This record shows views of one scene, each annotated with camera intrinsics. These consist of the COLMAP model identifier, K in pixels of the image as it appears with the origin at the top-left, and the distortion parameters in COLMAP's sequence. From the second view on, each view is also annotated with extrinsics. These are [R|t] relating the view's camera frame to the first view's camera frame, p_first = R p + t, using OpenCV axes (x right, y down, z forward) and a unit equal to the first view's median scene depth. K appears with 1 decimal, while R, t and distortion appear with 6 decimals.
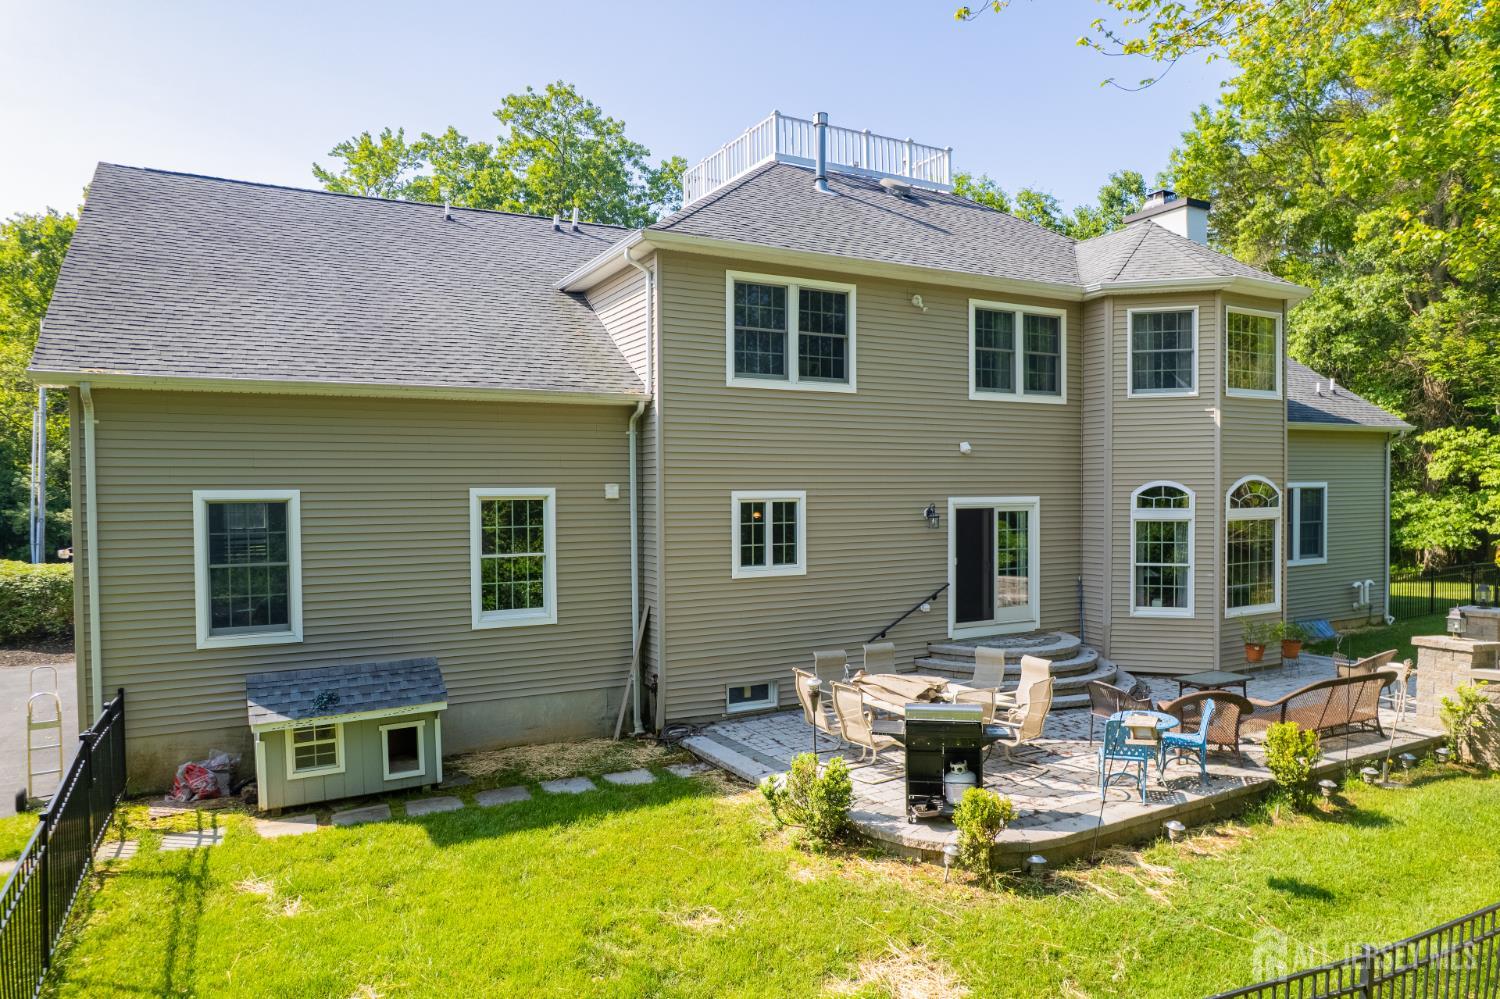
lens RADIAL K [[966.9, 0, 747.2], [0, 966.9, 507.4], [0, 0, 1]] dist [-0.074758, 0.068144]
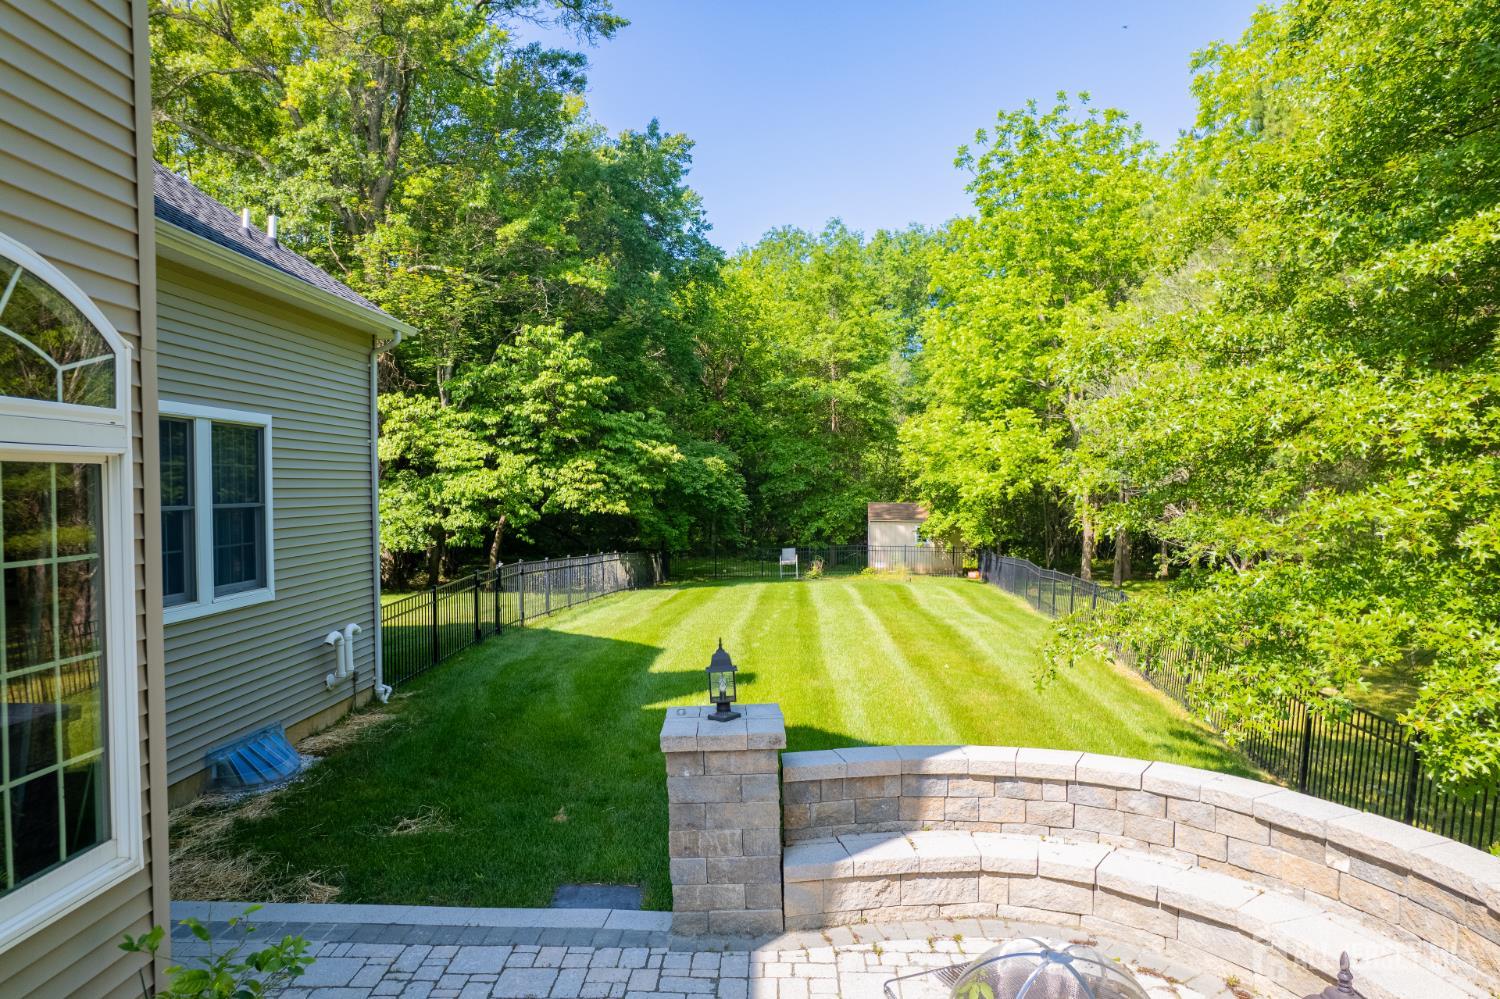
lens RADIAL K [[966.9, 0, 747.2], [0, 966.9, 507.4], [0, 0, 1]] dist [-0.074758, 0.068144]
pose [[0.503674, -0.013898, 0.863782, 0.523161], [0.021563, 0.999761, 0.003512, 0.029469], [-0.863625, 0.016857, 0.503853, 0.903281]]
